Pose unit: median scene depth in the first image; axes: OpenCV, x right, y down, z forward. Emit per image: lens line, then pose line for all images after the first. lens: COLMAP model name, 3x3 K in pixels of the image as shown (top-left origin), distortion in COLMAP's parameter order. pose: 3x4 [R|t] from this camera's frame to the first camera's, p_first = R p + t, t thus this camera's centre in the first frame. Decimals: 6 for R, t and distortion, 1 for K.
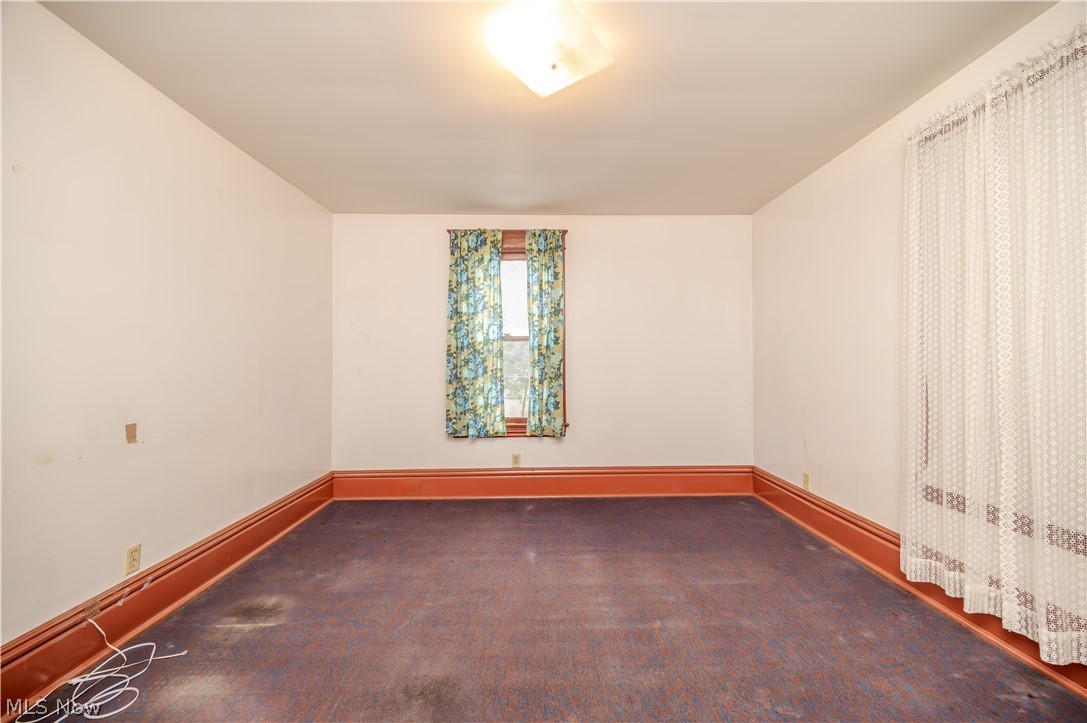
lens RADIAL K [[427.8, 0, 548.1], [0, 427.8, 363.6], [0, 0, 1]] dist [-0.002955, -0.000005]
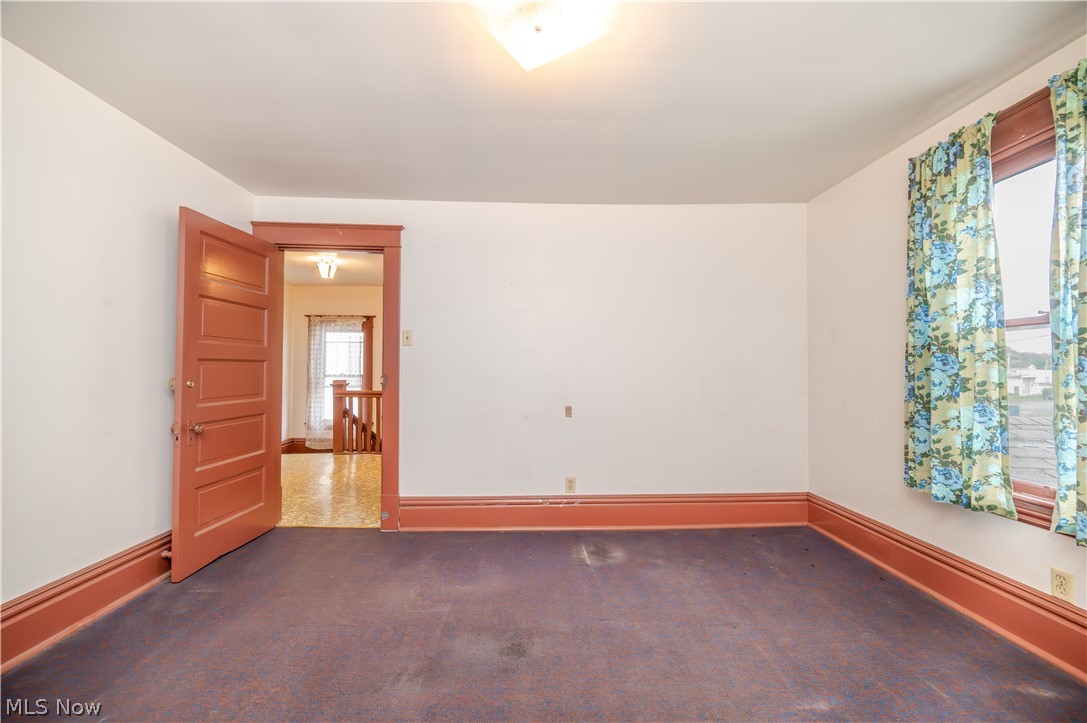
lens RADIAL K [[427.8, 0, 548.4], [0, 427.8, 367.6], [0, 0, 1]] dist [-0.002955, -0.000005]
pose [[0.014988, -0.006094, -0.999869, 0.392722], [-0.003244, 0.999976, -0.006143, -0.001623], [0.999882, 0.003336, 0.014968, 0.462121]]
